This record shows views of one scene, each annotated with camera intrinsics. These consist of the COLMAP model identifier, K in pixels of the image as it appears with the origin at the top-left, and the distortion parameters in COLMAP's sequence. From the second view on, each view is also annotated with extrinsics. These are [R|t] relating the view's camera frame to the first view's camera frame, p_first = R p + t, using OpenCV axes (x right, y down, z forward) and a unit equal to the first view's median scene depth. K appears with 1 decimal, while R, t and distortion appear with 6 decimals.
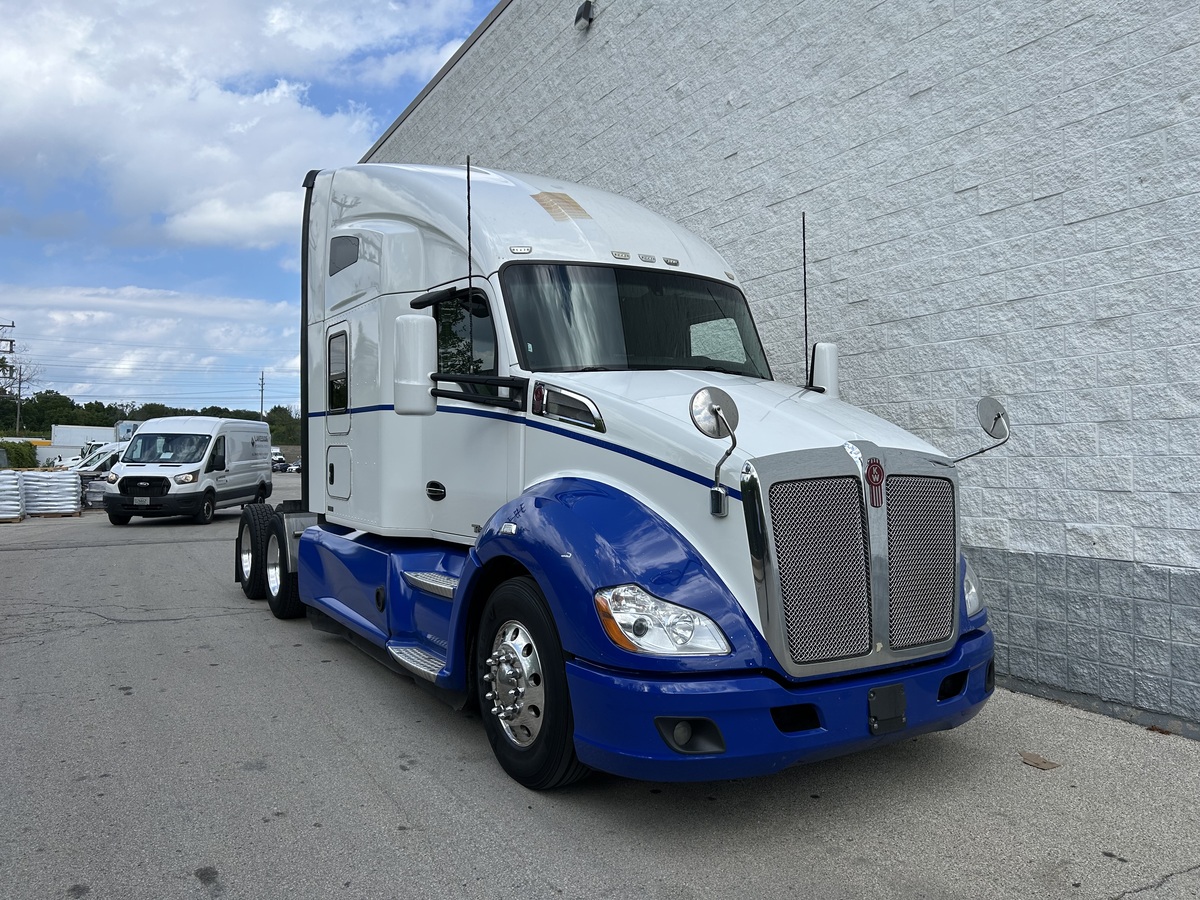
lens RADIAL K [[906.3, 0, 603.8], [0, 906.3, 443.5], [0, 0, 1]] dist [0.055521, -0.057007]
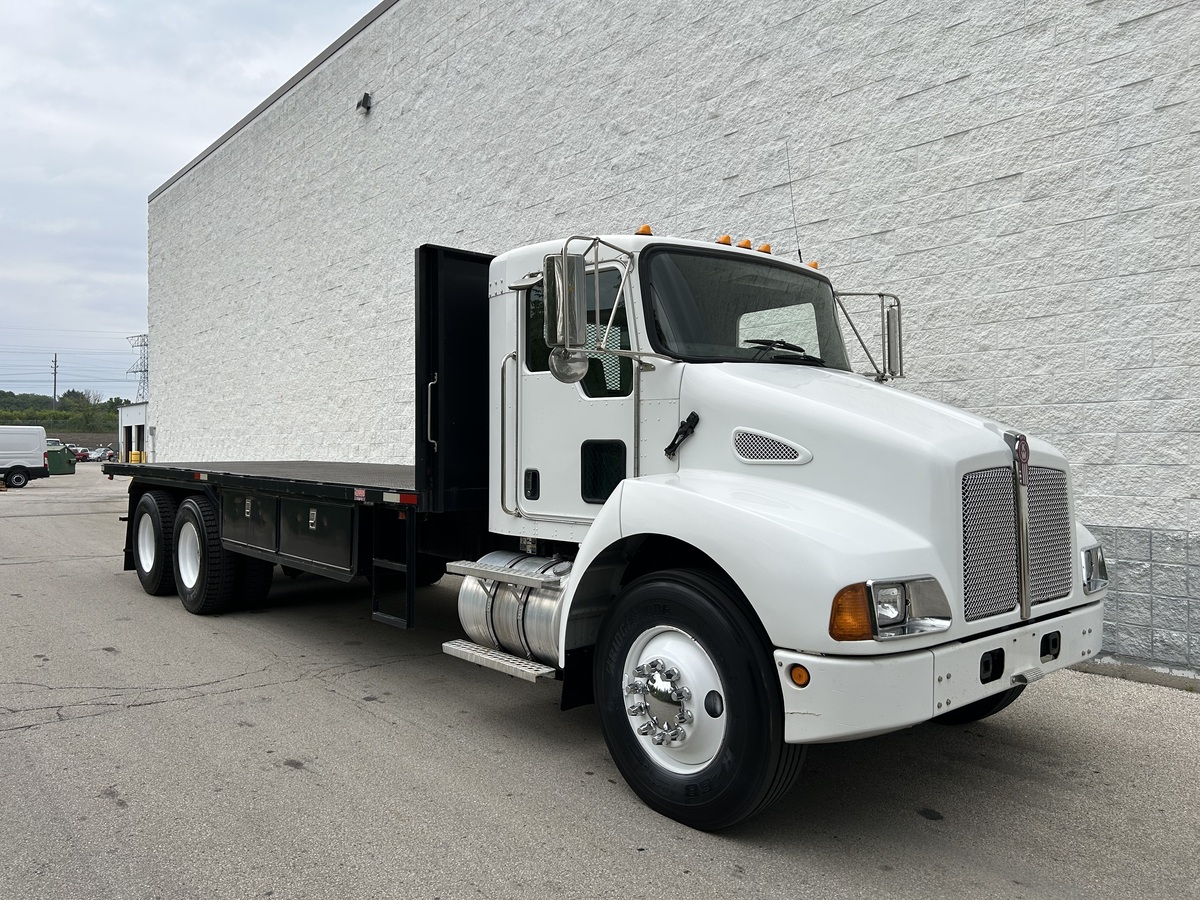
lens RADIAL K [[907.5, 0, 595.1], [0, 907.5, 444.7], [0, 0, 1]] dist [0.047969, -0.042272]
pose [[0.984527, 0.003928, 0.175187, 0.139136], [-0.006039, 0.999915, 0.011519, 0.002472], [-0.175127, -0.012399, 0.984468, -0.628591]]
